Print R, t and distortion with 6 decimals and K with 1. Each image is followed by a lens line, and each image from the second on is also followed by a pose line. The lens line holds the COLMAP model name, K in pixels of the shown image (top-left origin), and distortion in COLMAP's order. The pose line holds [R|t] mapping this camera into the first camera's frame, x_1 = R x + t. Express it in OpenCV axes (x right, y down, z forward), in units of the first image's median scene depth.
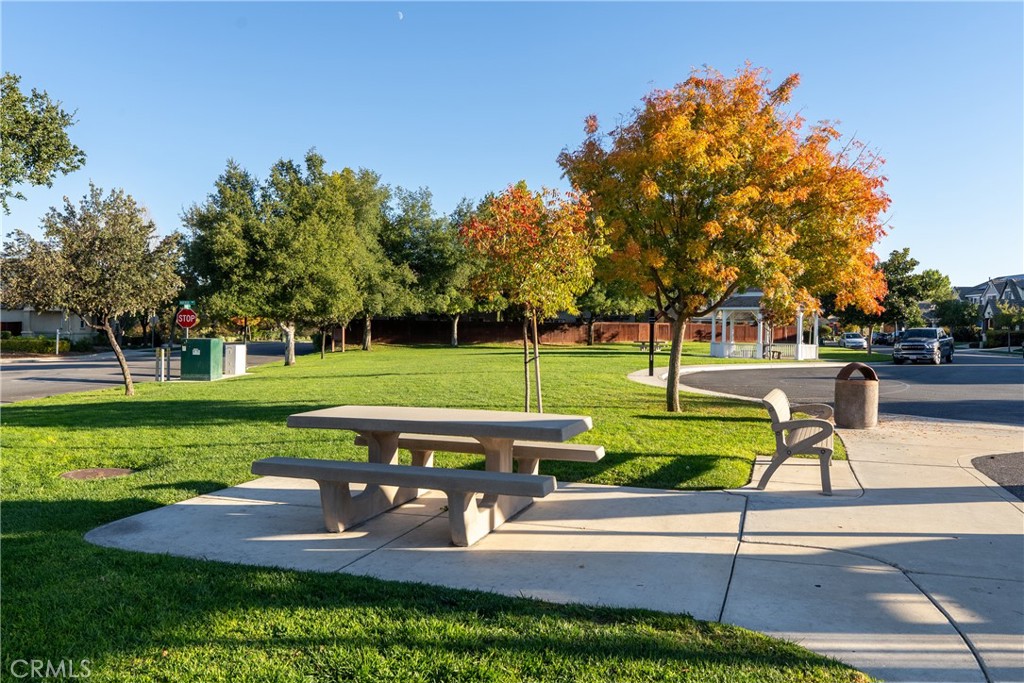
lens RADIAL K [[765.0, 0, 512.5], [0, 765.0, 339.2], [0, 0, 1]] dist [-0.000156, -0.002475]
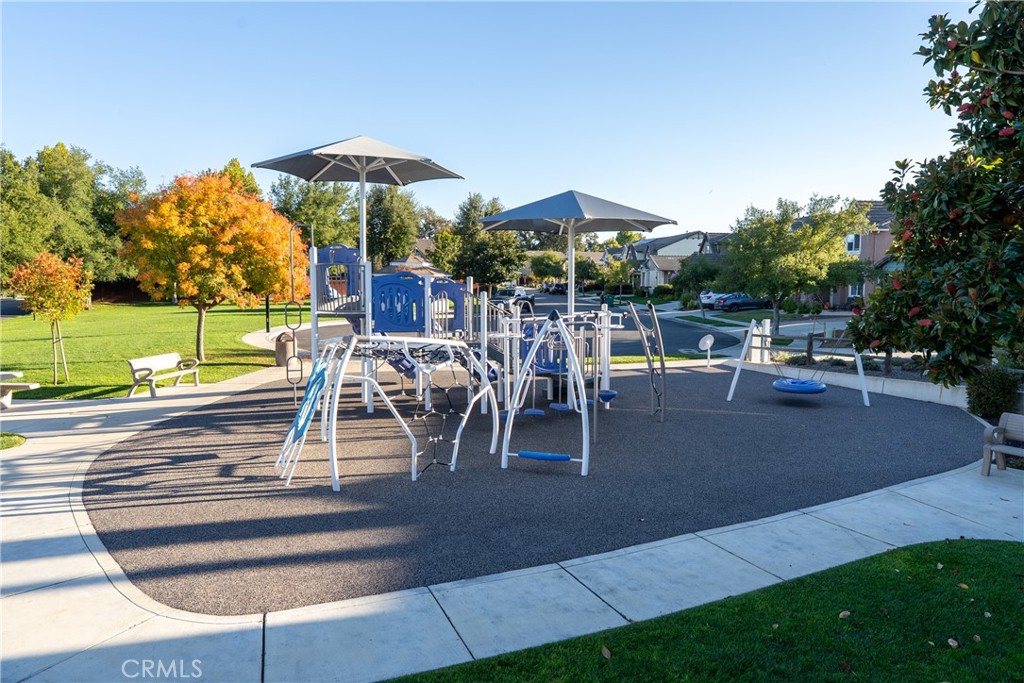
lens RADIAL K [[706.8, 0, 510.4], [0, 706.8, 343.9], [0, 0, 1]] dist [0.006938, 0.003164]
pose [[0.958683, -0.036574, 0.282117, 0.115397], [0.011867, 0.995979, 0.088793, -0.021183], [-0.284230, -0.081777, 0.955262, -0.197830]]
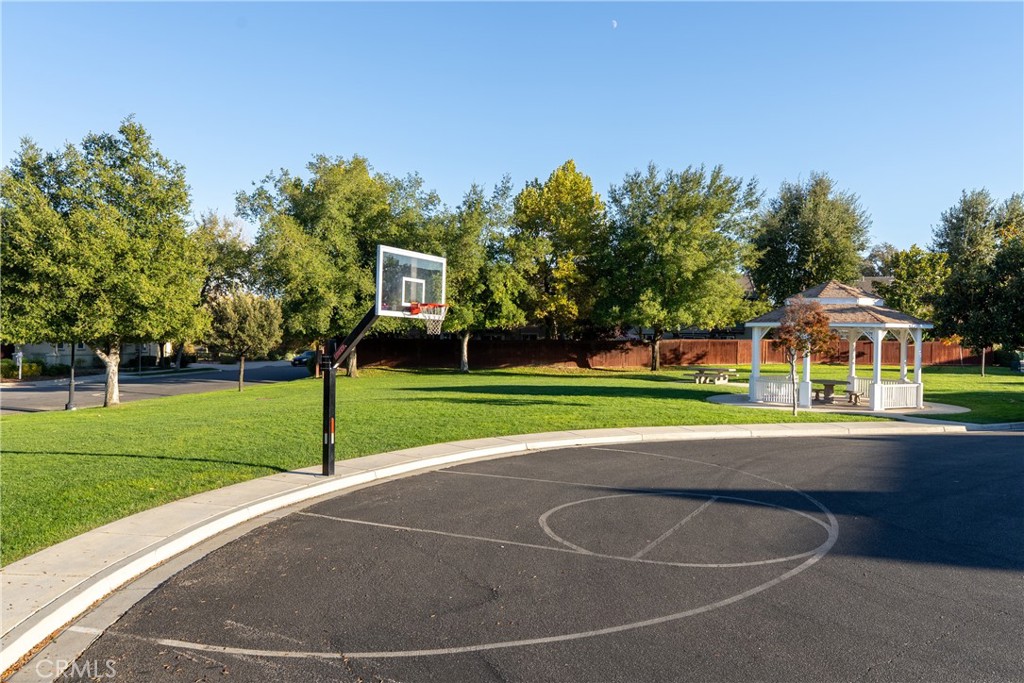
lens RADIAL K [[765.0, 0, 508.8], [0, 765.0, 344.5], [0, 0, 1]] dist [-0.000156, -0.002475]
pose [[0.958908, -0.000282, -0.283717, 0.206058], [-0.000985, 0.999990, -0.004323, -0.016455], [0.283716, 0.004425, 0.958898, 0.265634]]
